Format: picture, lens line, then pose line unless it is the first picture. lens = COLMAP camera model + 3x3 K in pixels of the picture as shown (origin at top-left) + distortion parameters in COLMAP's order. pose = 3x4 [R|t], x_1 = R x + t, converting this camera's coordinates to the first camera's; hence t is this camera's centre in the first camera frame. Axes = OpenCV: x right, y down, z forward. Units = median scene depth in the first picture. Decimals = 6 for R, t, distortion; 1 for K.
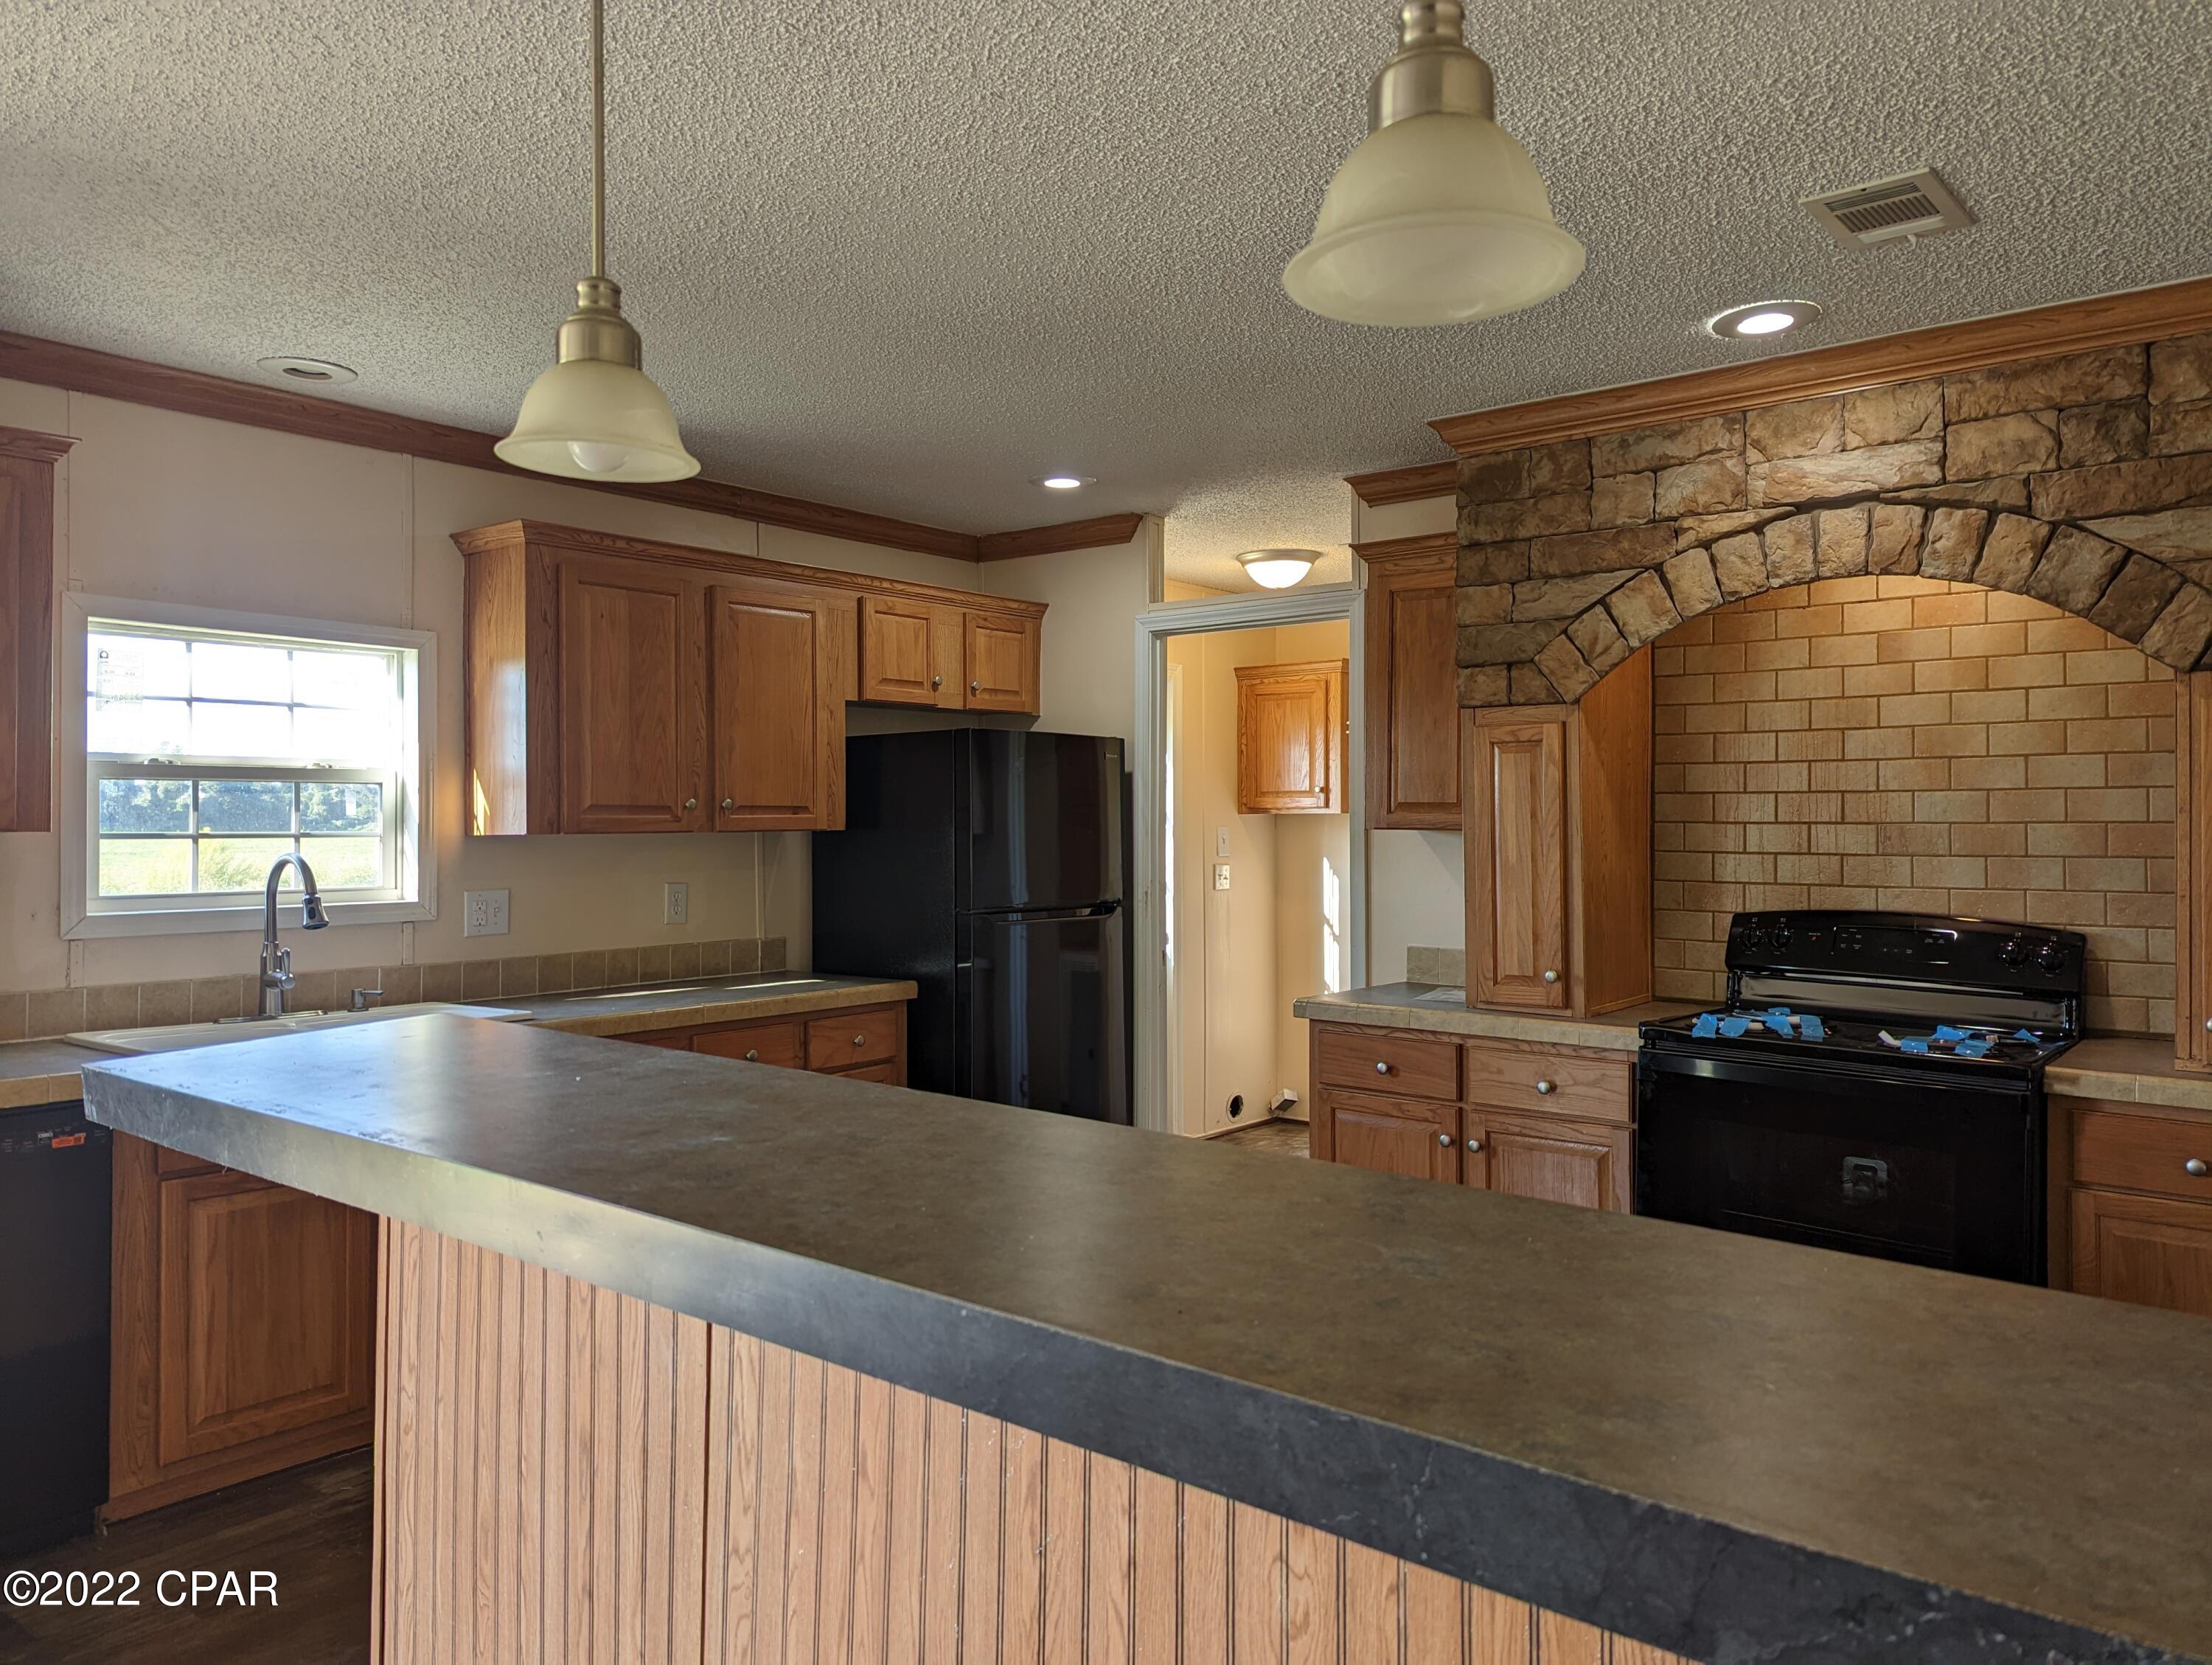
lens RADIAL K [[1556.4, 0, 1111.3], [0, 1556.4, 808.8], [0, 0, 1]] dist [0.065631, -0.058333]
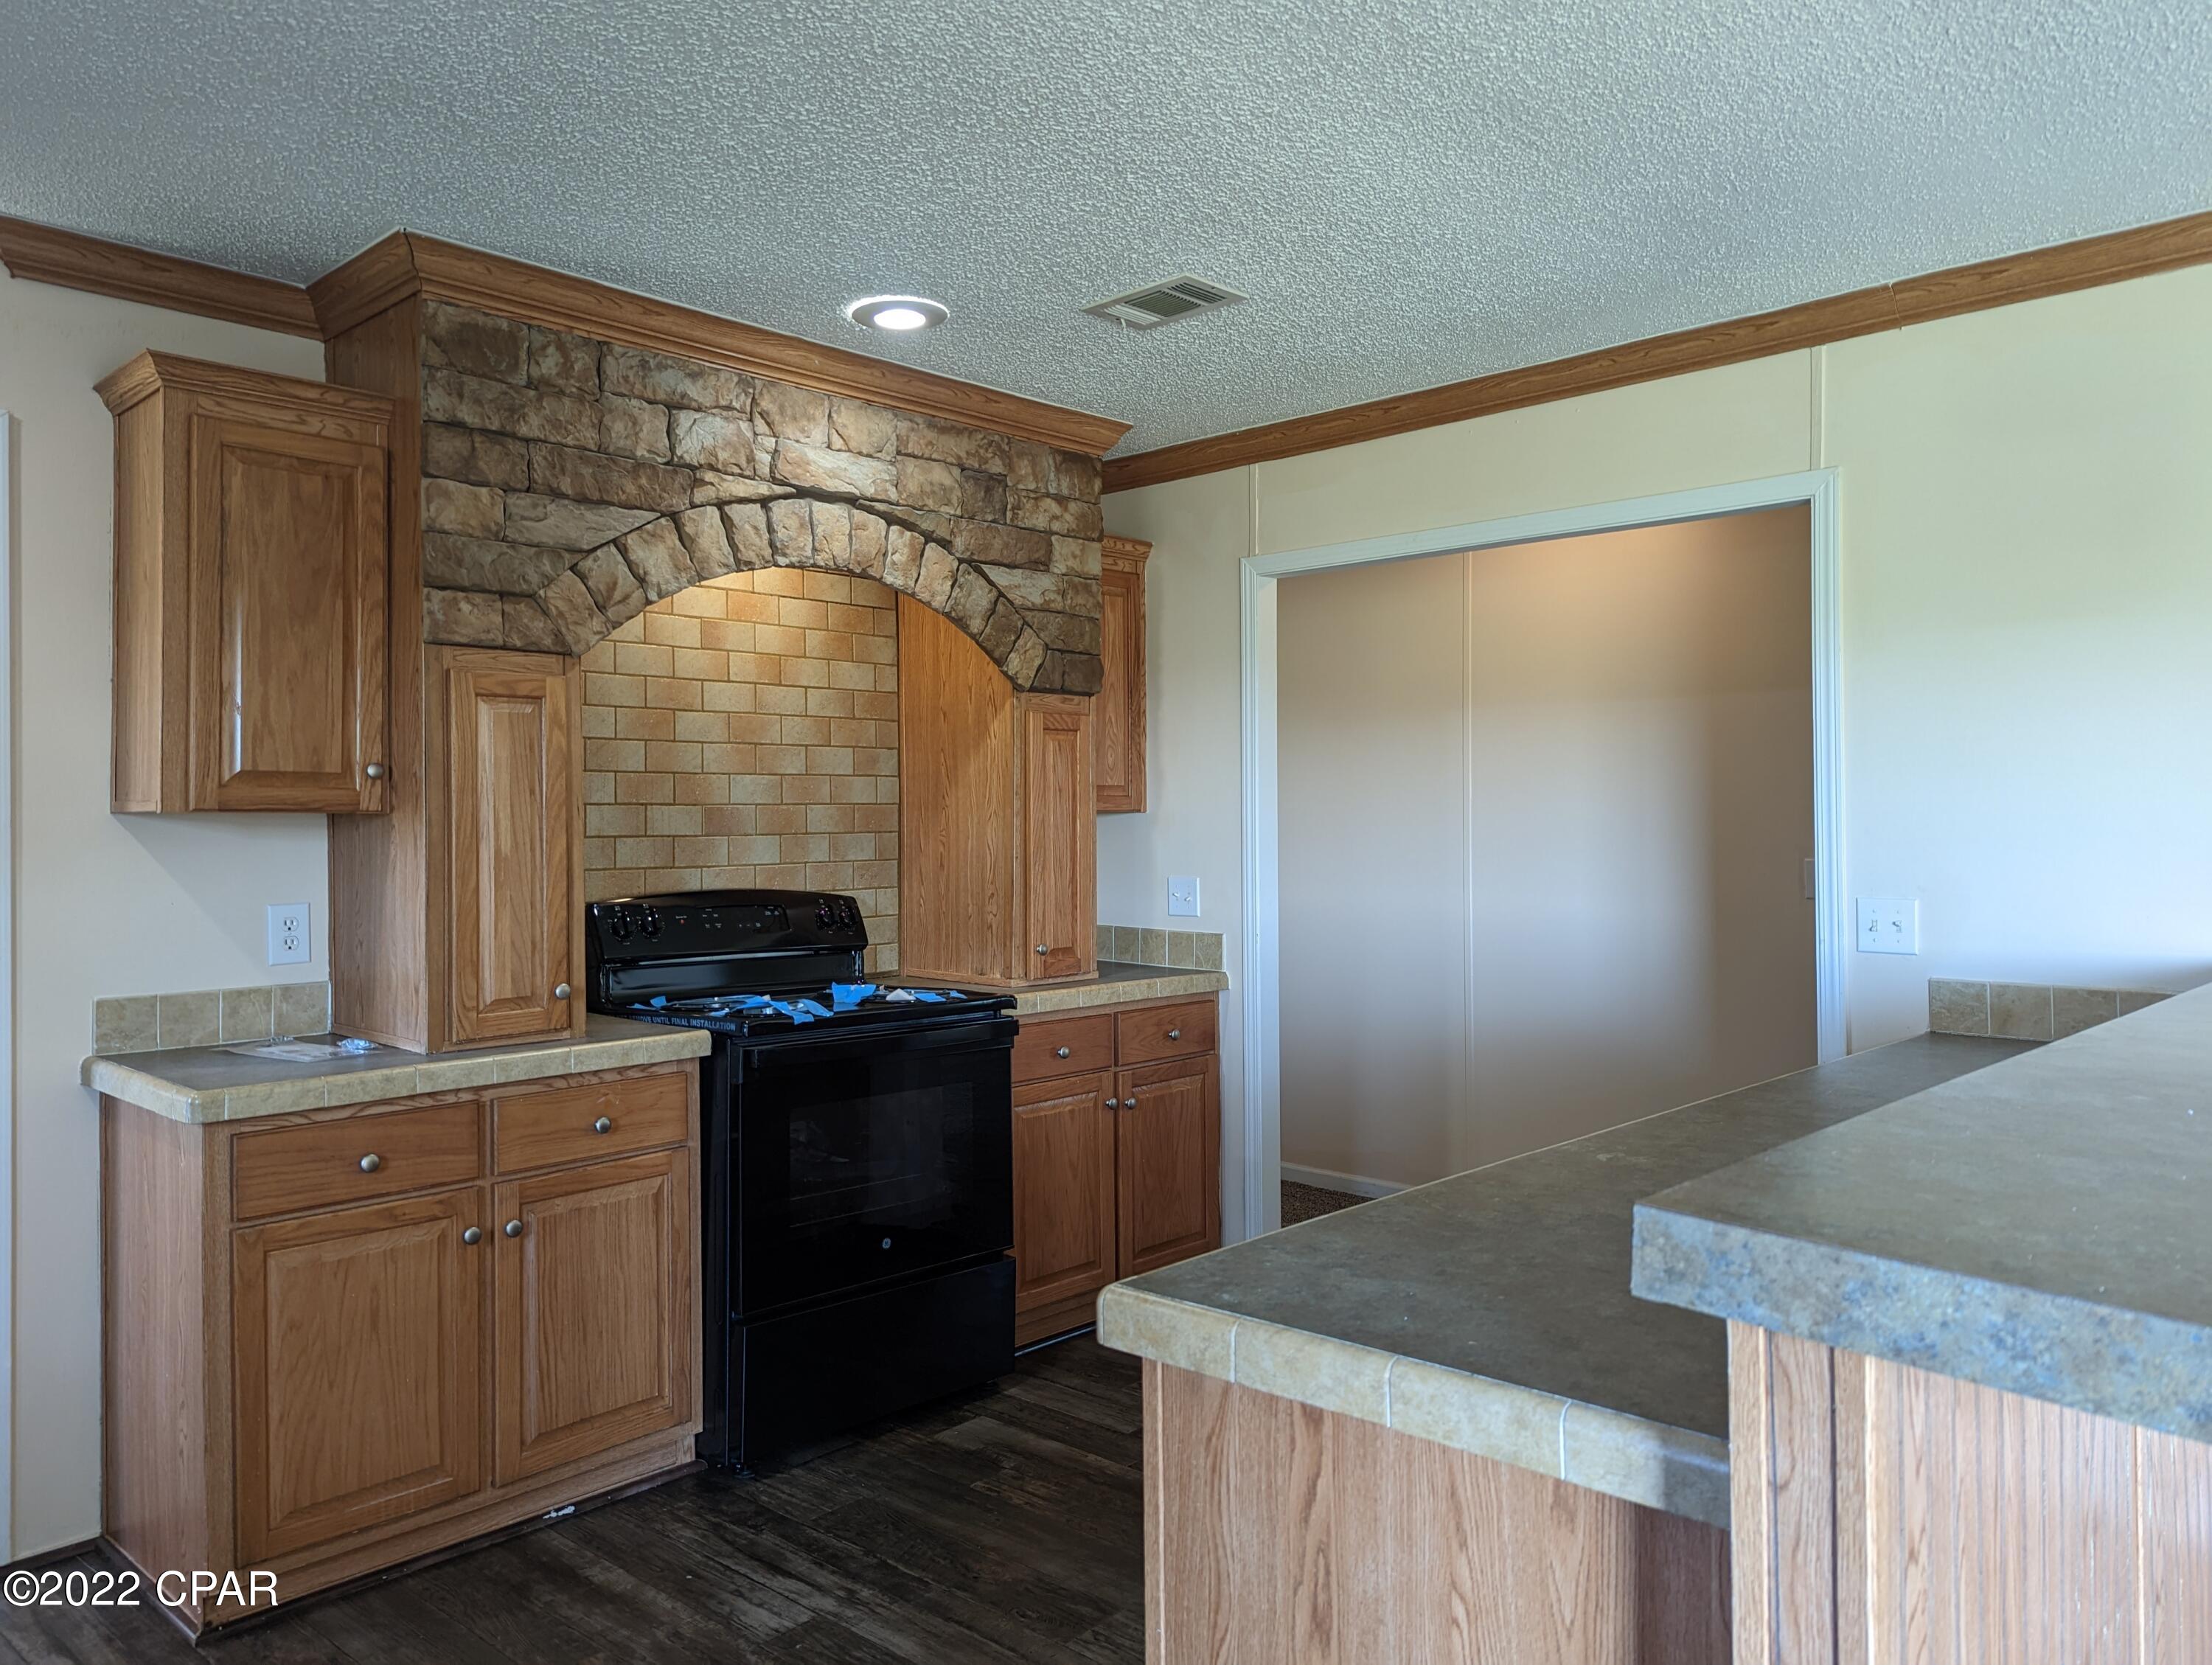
lens RADIAL K [[1556.4, 0, 1117.2], [0, 1556.4, 811.1], [0, 0, 1]] dist [0.065631, -0.058333]
pose [[0.069821, 0.003708, 0.997553, -0.514997], [-0.003053, 0.999989, -0.003503, 0.016429], [-0.997555, -0.002801, 0.069831, 0.670110]]
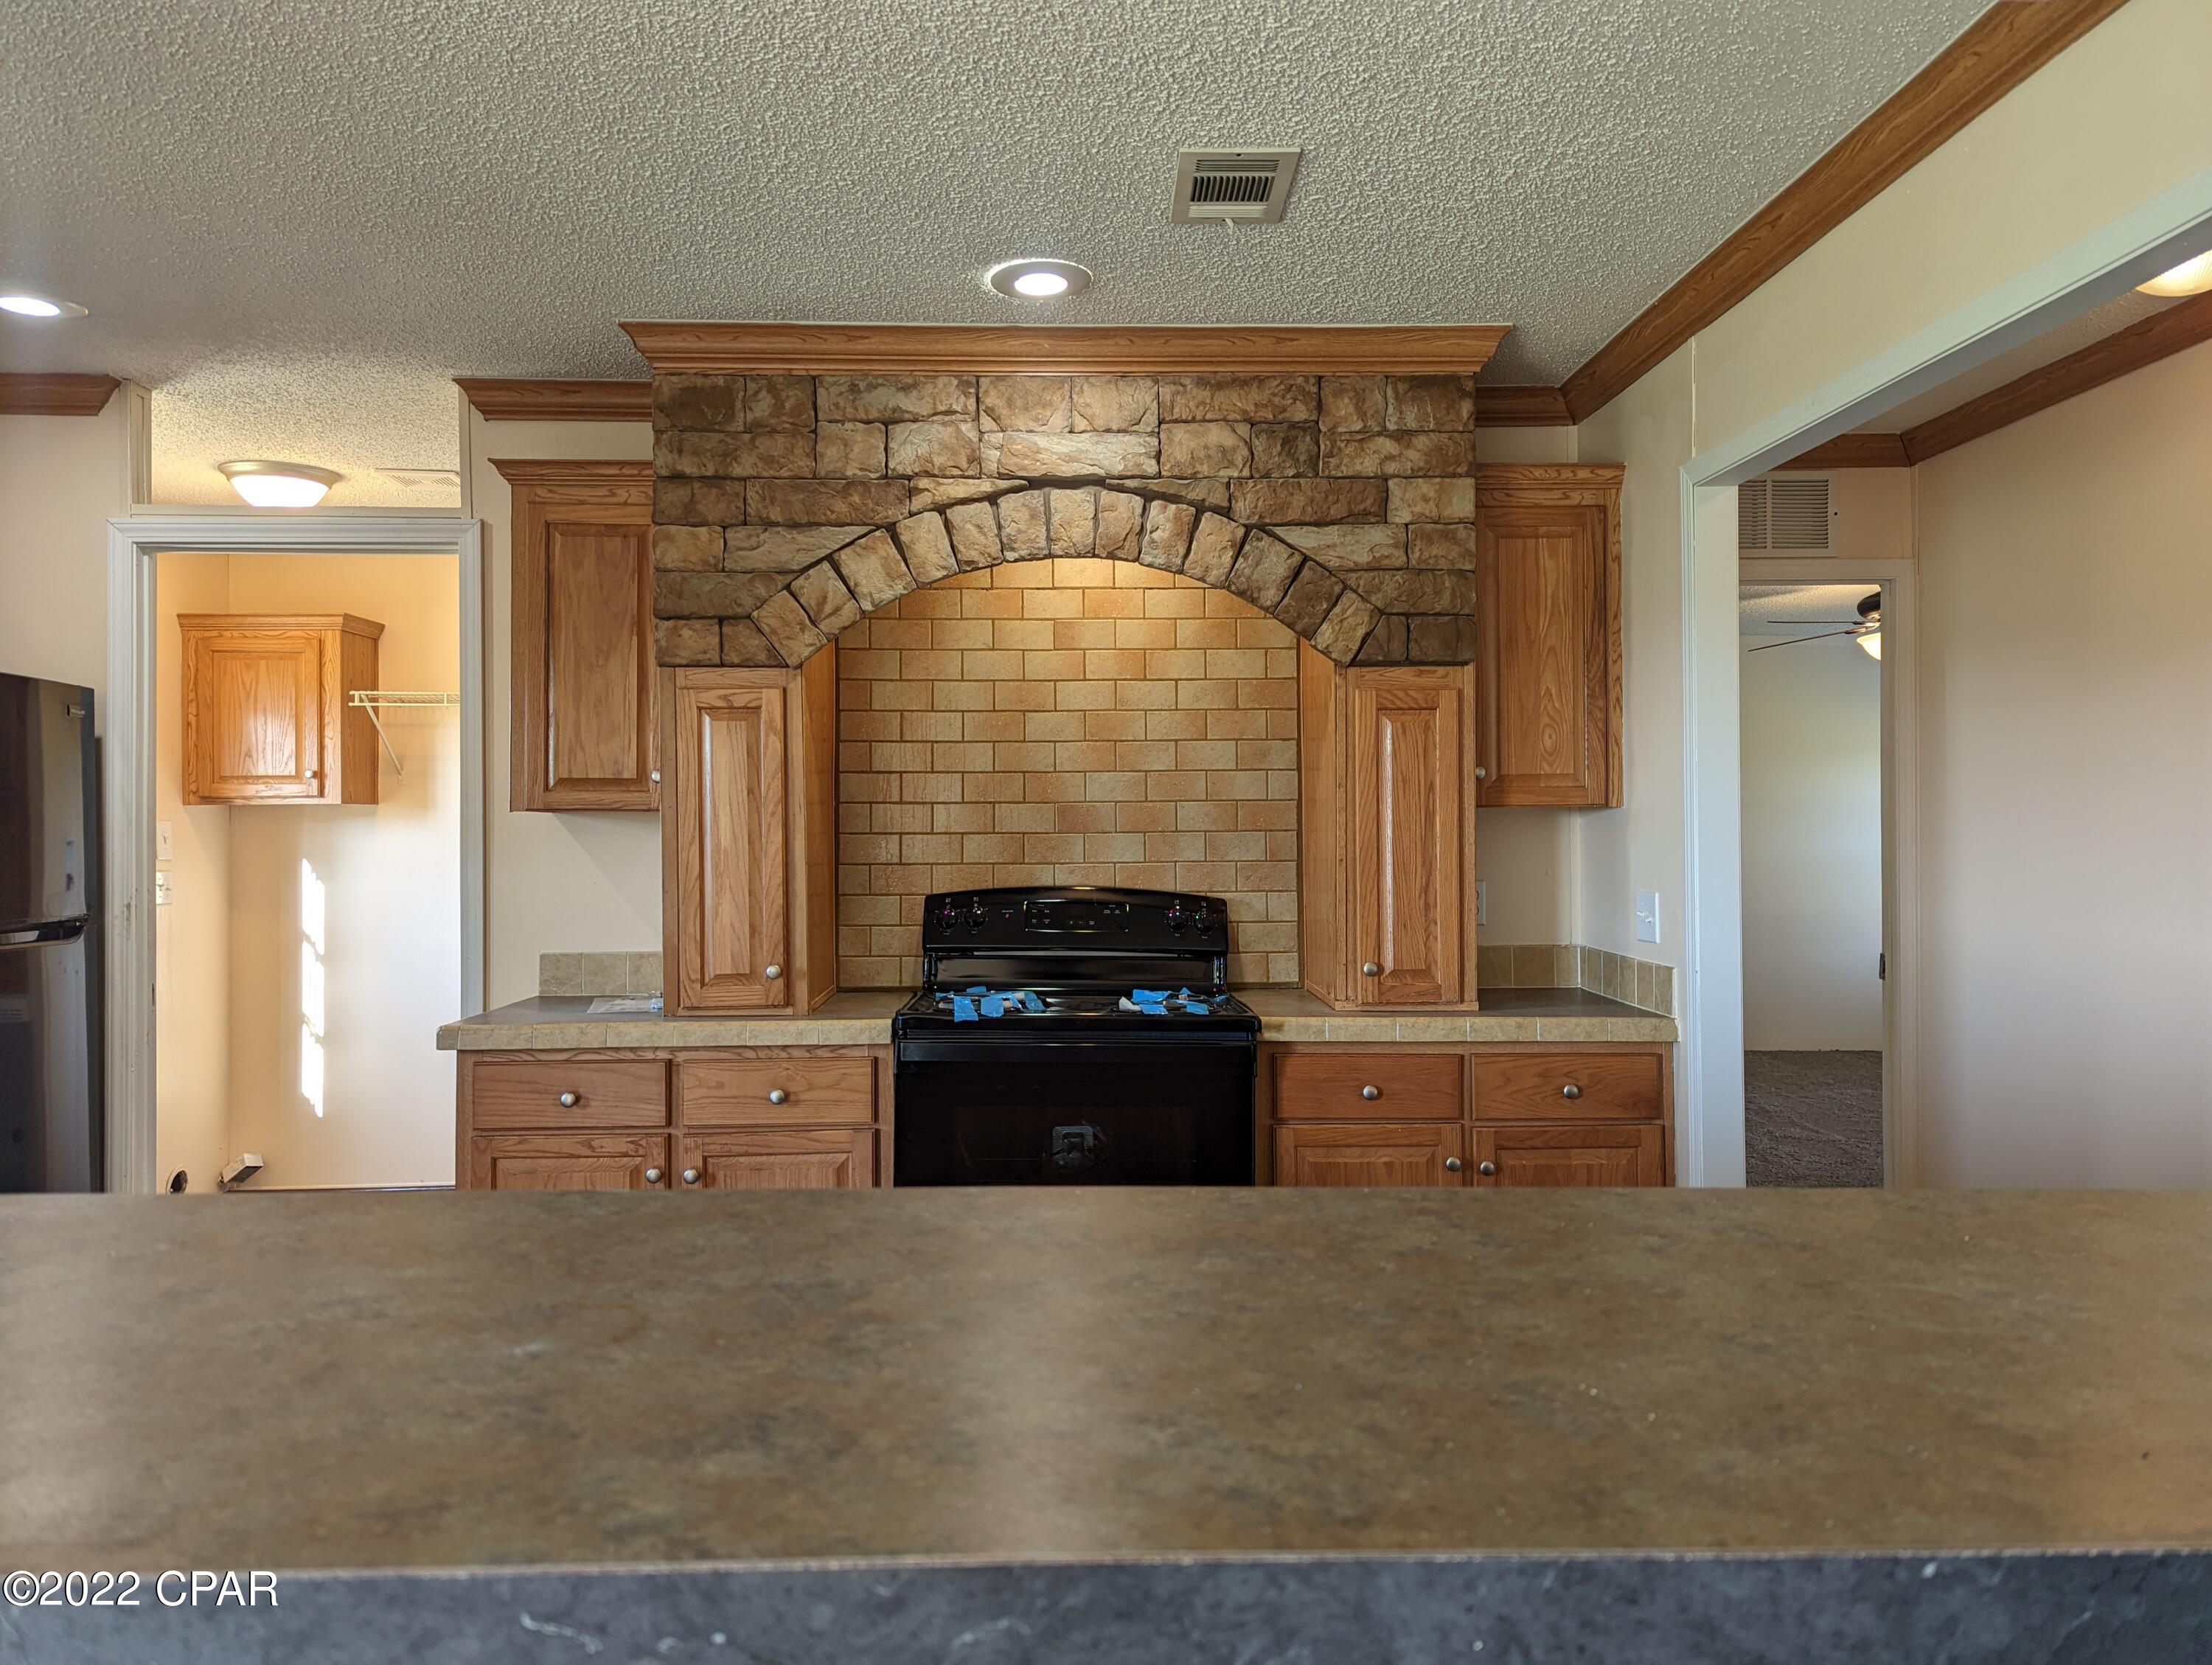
lens RADIAL K [[1556.4, 0, 1107.5], [0, 1556.4, 814.6], [0, 0, 1]] dist [0.065631, -0.058333]
pose [[0.752862, 0.002024, 0.658175, -0.165015], [0.000375, 0.999994, -0.003504, 0.021024], [-0.658178, 0.002885, 0.752856, 0.207075]]
